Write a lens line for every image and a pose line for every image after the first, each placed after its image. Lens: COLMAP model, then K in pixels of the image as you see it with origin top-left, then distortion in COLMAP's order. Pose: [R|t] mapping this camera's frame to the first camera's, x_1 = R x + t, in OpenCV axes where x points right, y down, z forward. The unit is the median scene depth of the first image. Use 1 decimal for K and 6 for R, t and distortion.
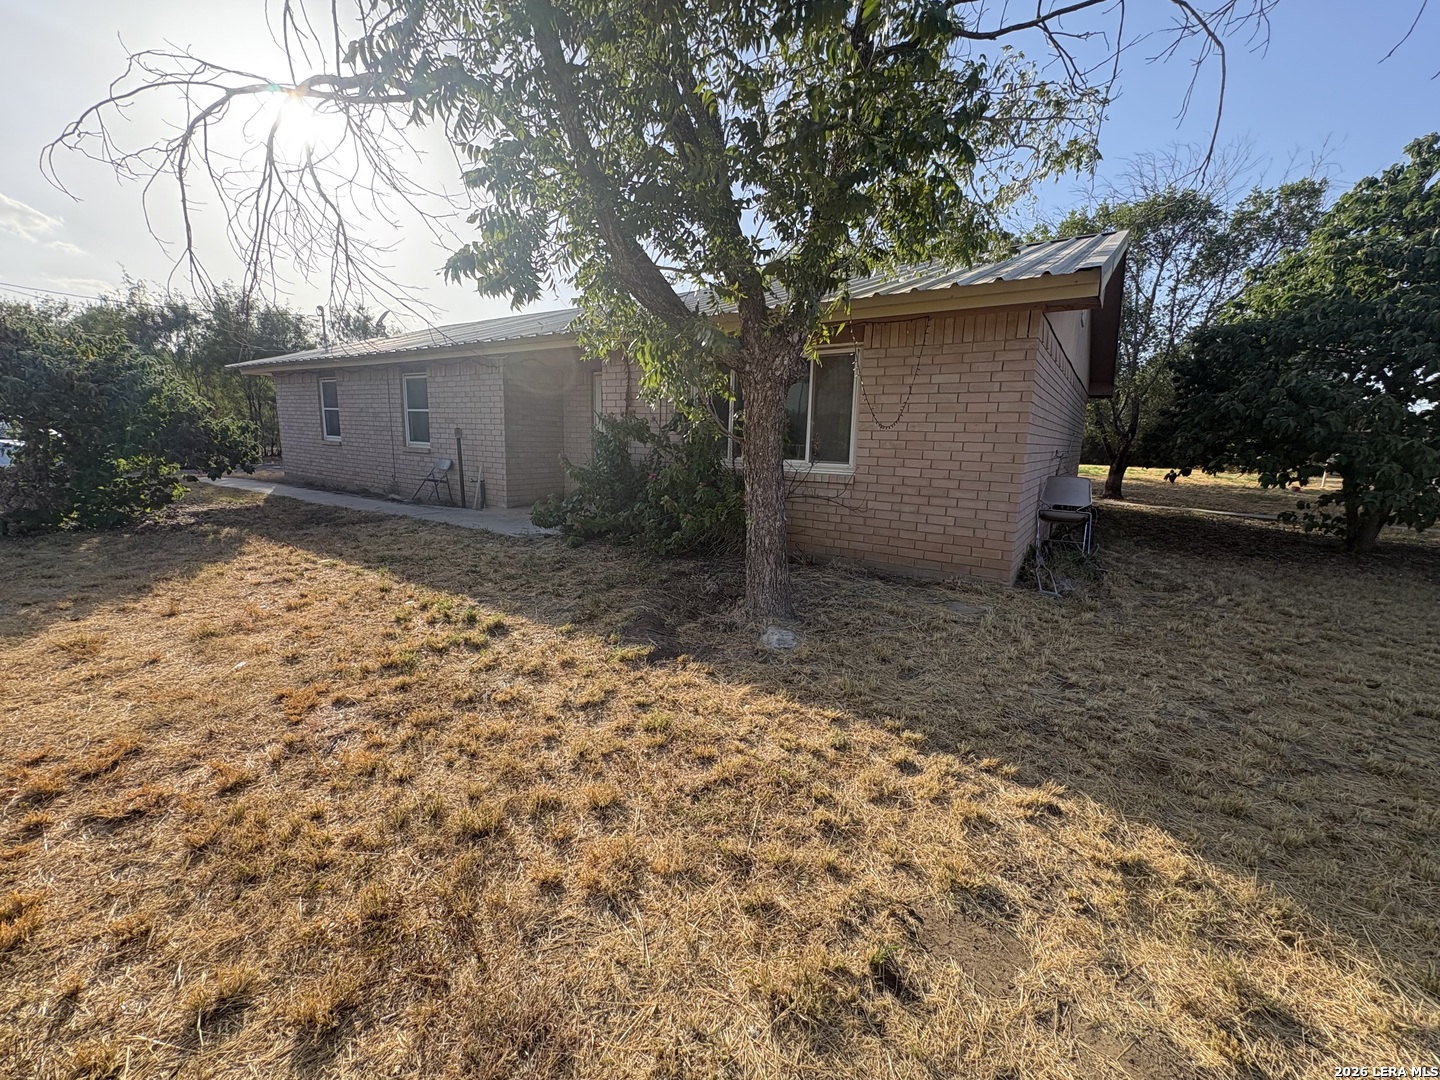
lens RADIAL K [[577.5, 0, 720.8], [0, 577.5, 537.1], [0, 0, 1]] dist [-0.000289, 0.000366]
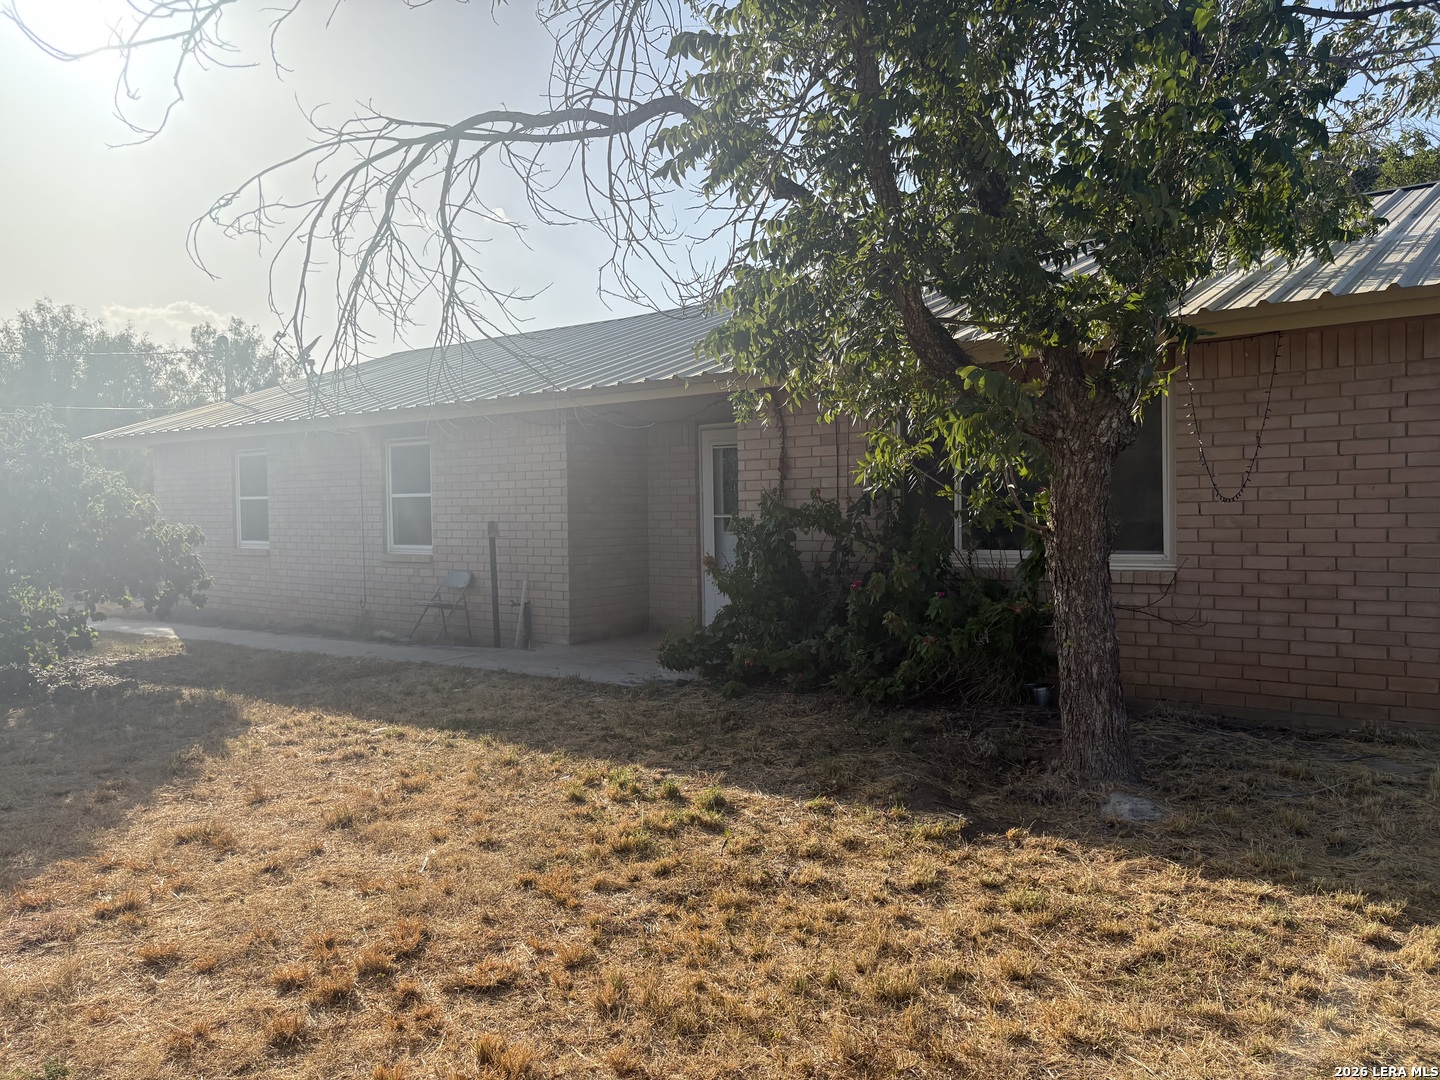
lens RADIAL K [[1092.7, 0, 718.5], [0, 1092.7, 540.5], [0, 0, 1]] dist [0.029356, -0.026072]
pose [[0.995658, -0.044017, -0.082025, -0.304428], [0.031982, 0.989257, -0.142646, 0.030667], [0.087423, 0.139403, 0.986369, -0.444489]]
